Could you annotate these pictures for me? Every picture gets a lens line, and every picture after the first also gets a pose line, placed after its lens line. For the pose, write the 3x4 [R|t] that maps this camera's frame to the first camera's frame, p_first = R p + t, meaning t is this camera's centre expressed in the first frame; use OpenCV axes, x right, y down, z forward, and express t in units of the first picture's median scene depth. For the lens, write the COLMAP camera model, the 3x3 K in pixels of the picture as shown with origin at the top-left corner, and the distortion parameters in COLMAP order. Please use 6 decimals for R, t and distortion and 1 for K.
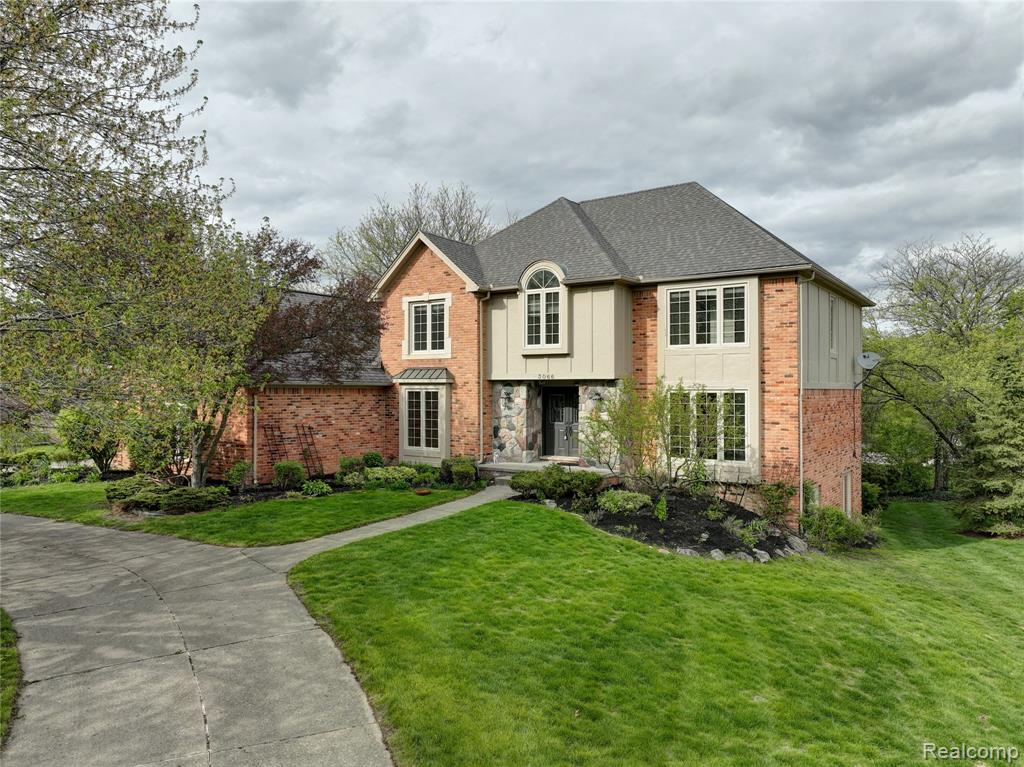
lens RADIAL K [[716.3, 0, 512.1], [0, 716.3, 383.2], [0, 0, 1]] dist [0.006891, 0.002902]
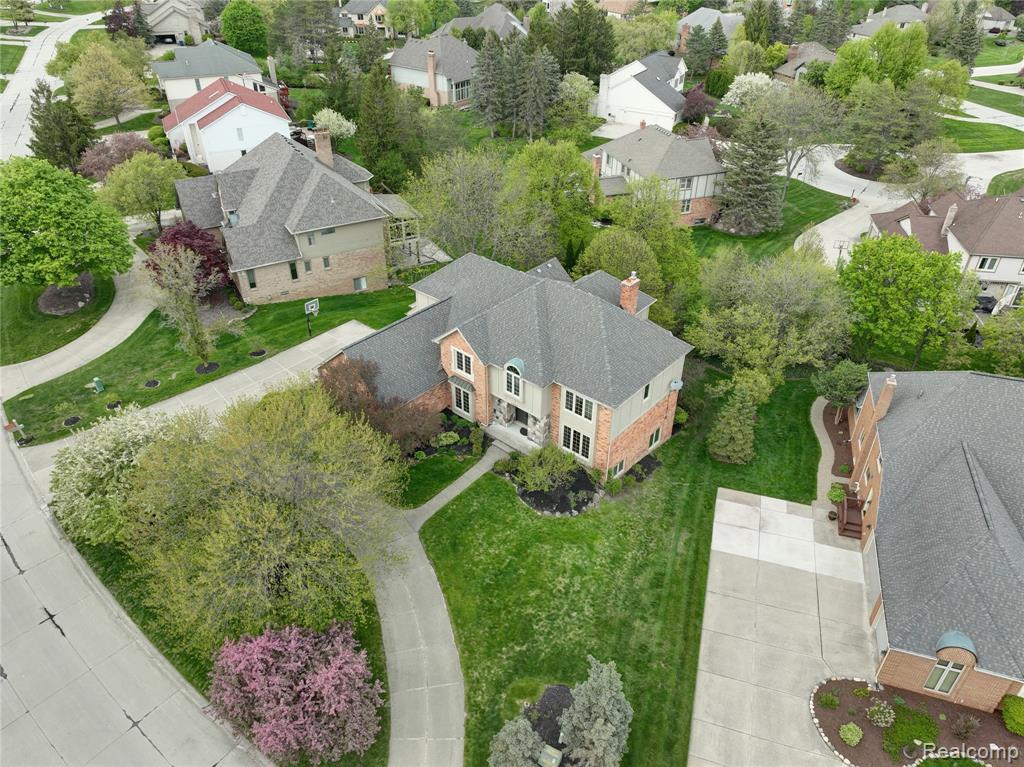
lens RADIAL K [[716.3, 0, 511.4], [0, 716.3, 384.0], [0, 0, 1]] dist [0.006891, 0.002902]
pose [[0.995005, 0.060606, -0.079317, 0.200088], [-0.006006, 0.829496, 0.558481, -1.247207], [0.099640, -0.555215, 0.825717, -0.782480]]
